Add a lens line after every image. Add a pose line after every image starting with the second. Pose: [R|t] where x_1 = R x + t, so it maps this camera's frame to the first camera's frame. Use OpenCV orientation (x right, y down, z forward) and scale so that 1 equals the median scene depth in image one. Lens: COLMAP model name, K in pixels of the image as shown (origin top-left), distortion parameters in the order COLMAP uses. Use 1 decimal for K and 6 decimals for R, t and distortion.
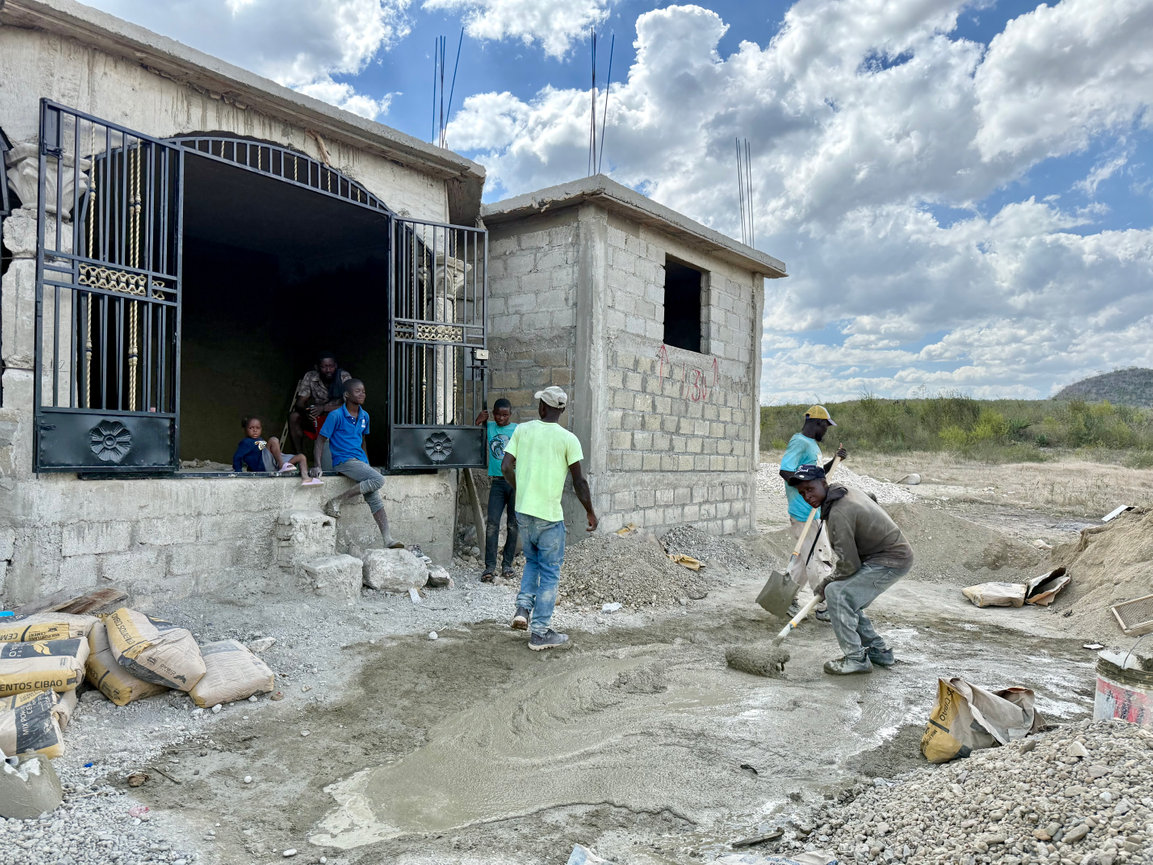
lens RADIAL K [[816.0, 0, 583.8], [0, 816.0, 433.7], [0, 0, 1]] dist [0.051477, -0.036878]
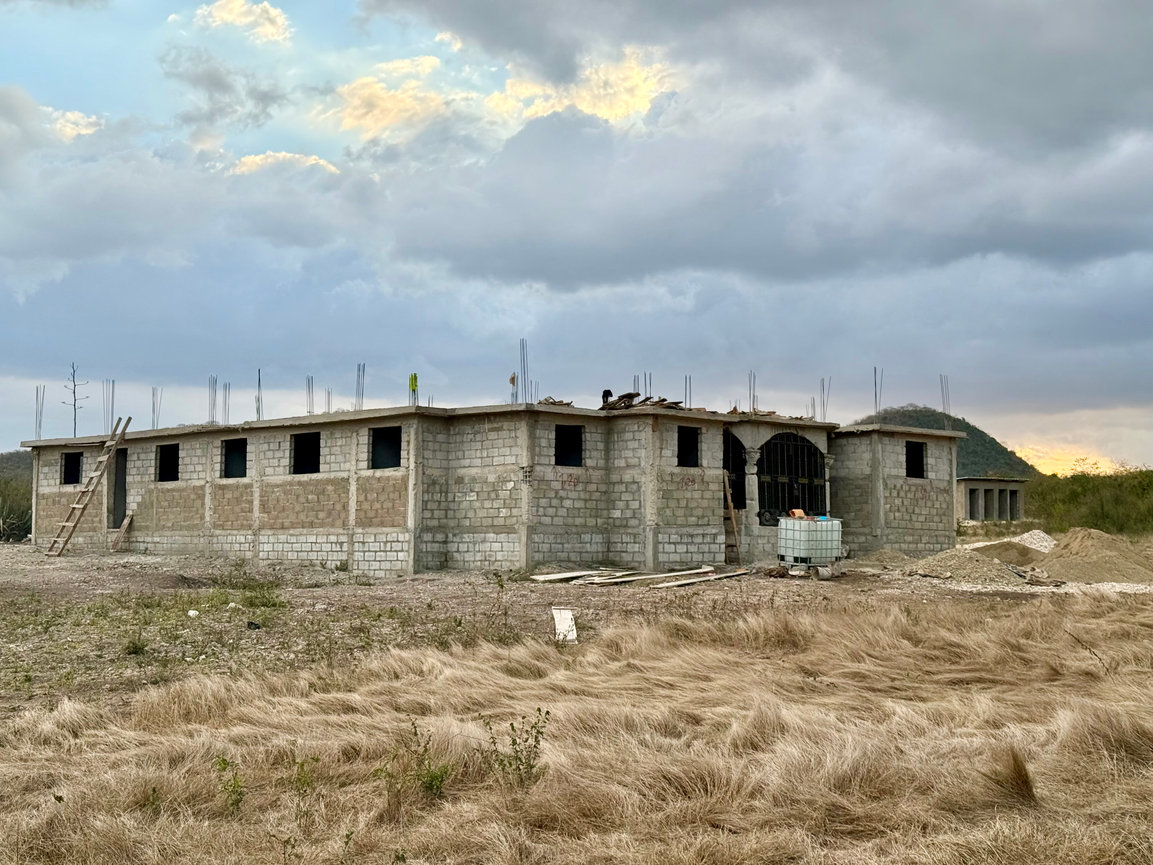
lens RADIAL K [[1659.8, 0, 584.5], [0, 1659.8, 434.1], [0, 0, 1]] dist [0.105969, 0.000000]
pose [[0.990949, -0.027042, -0.131484, -0.229542], [0.019092, 0.997933, -0.061356, 0.058959], [0.132872, 0.058291, 0.989418, -4.725627]]
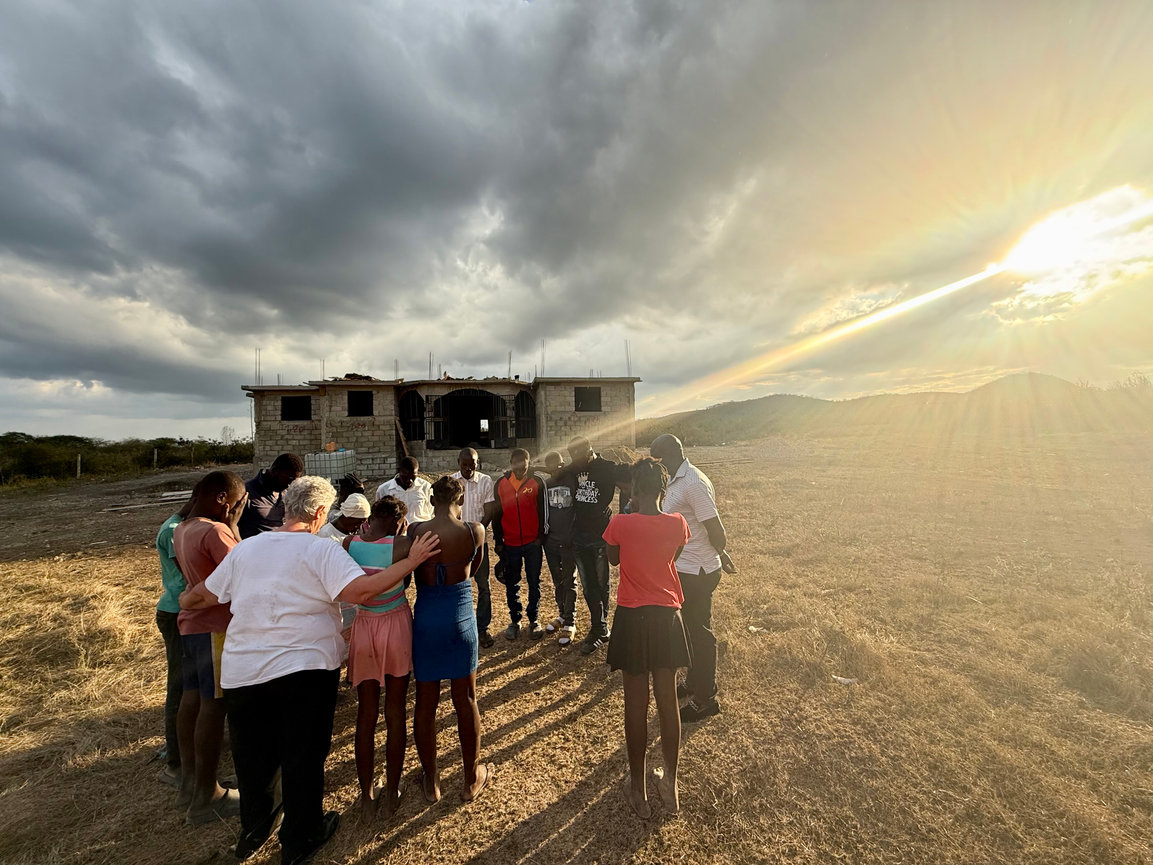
lens RADIAL K [[469.8, 0, 574.7], [0, 469.8, 429.4], [0, 0, 1]] dist [-0.001062, -0.000042]
pose [[0.744823, -0.064491, -0.664138, 1.694191], [0.050312, 0.997913, -0.040478, 0.061210], [0.665362, -0.003265, 0.746514, -0.653391]]
